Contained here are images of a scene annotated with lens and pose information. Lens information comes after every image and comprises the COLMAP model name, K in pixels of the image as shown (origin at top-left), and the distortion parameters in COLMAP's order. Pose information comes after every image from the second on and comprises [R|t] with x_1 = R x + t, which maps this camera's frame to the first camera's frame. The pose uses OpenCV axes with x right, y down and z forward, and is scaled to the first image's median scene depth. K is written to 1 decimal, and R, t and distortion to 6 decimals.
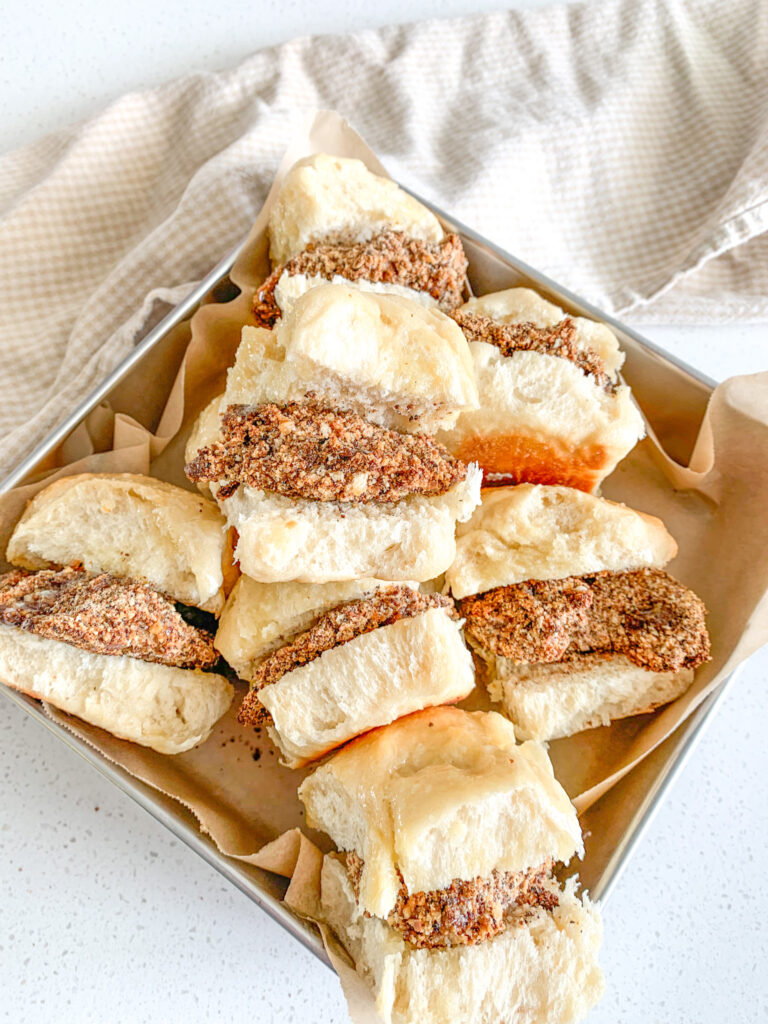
lens RADIAL K [[785.6, 0, 386.3], [0, 785.6, 531.9], [0, 0, 1]] dist [0.063395, -0.105575]
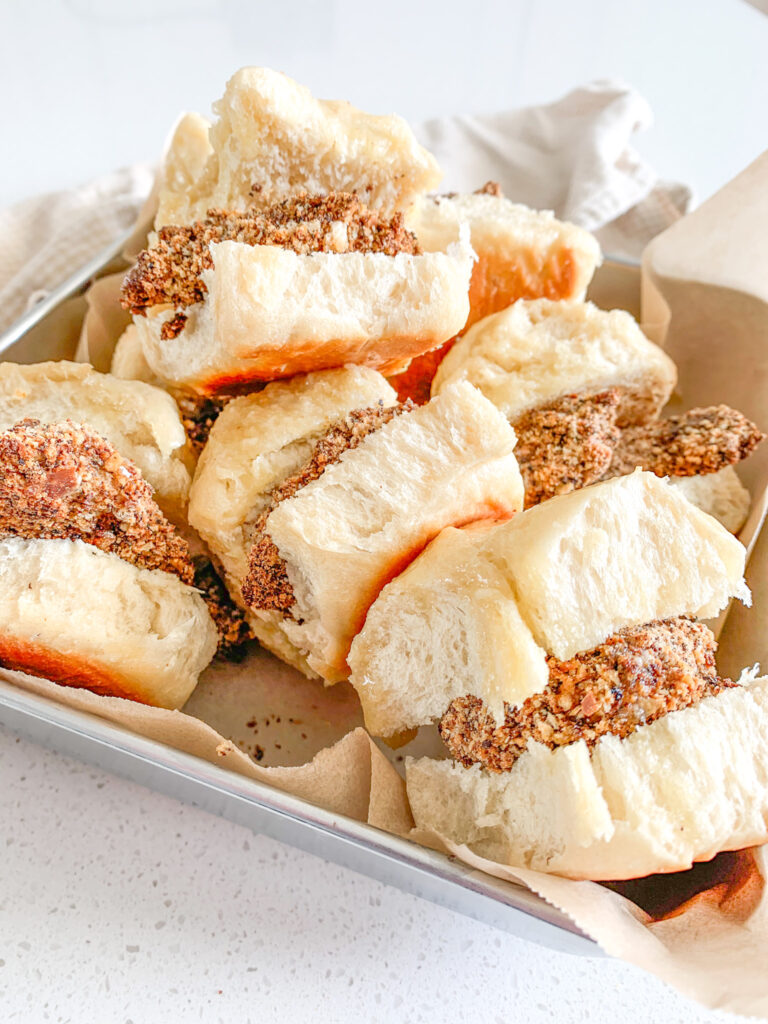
lens RADIAL K [[792.7, 0, 379.8], [0, 792.7, 543.0], [0, 0, 1]] dist [0.068074, -0.148522]
pose [[0.959570, -0.197453, 0.200594, -0.197443], [0.259351, 0.897173, -0.357516, 0.475020], [-0.109375, 0.395086, 0.912110, 0.297624]]
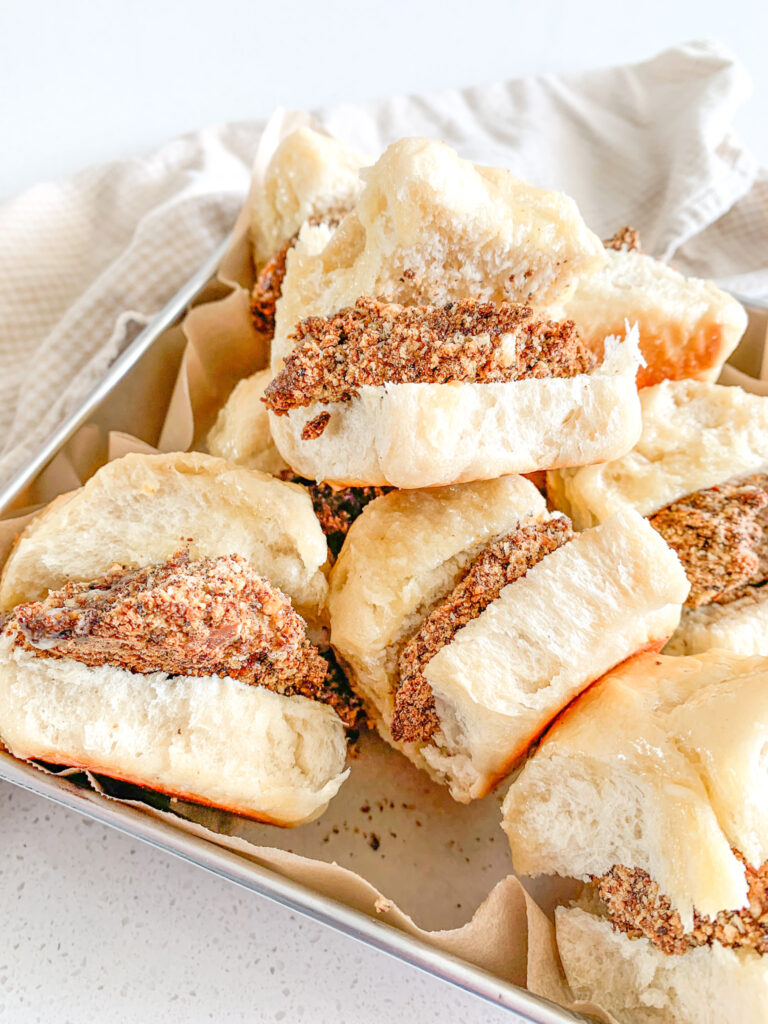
lens RADIAL K [[785.6, 0, 386.3], [0, 785.6, 531.9], [0, 0, 1]] dist [0.063395, -0.105575]
pose [[0.965104, -0.179925, 0.190264, -0.285005], [0.225225, 0.940998, -0.252578, 0.239831], [-0.133593, 0.286617, 0.948685, 0.283893]]
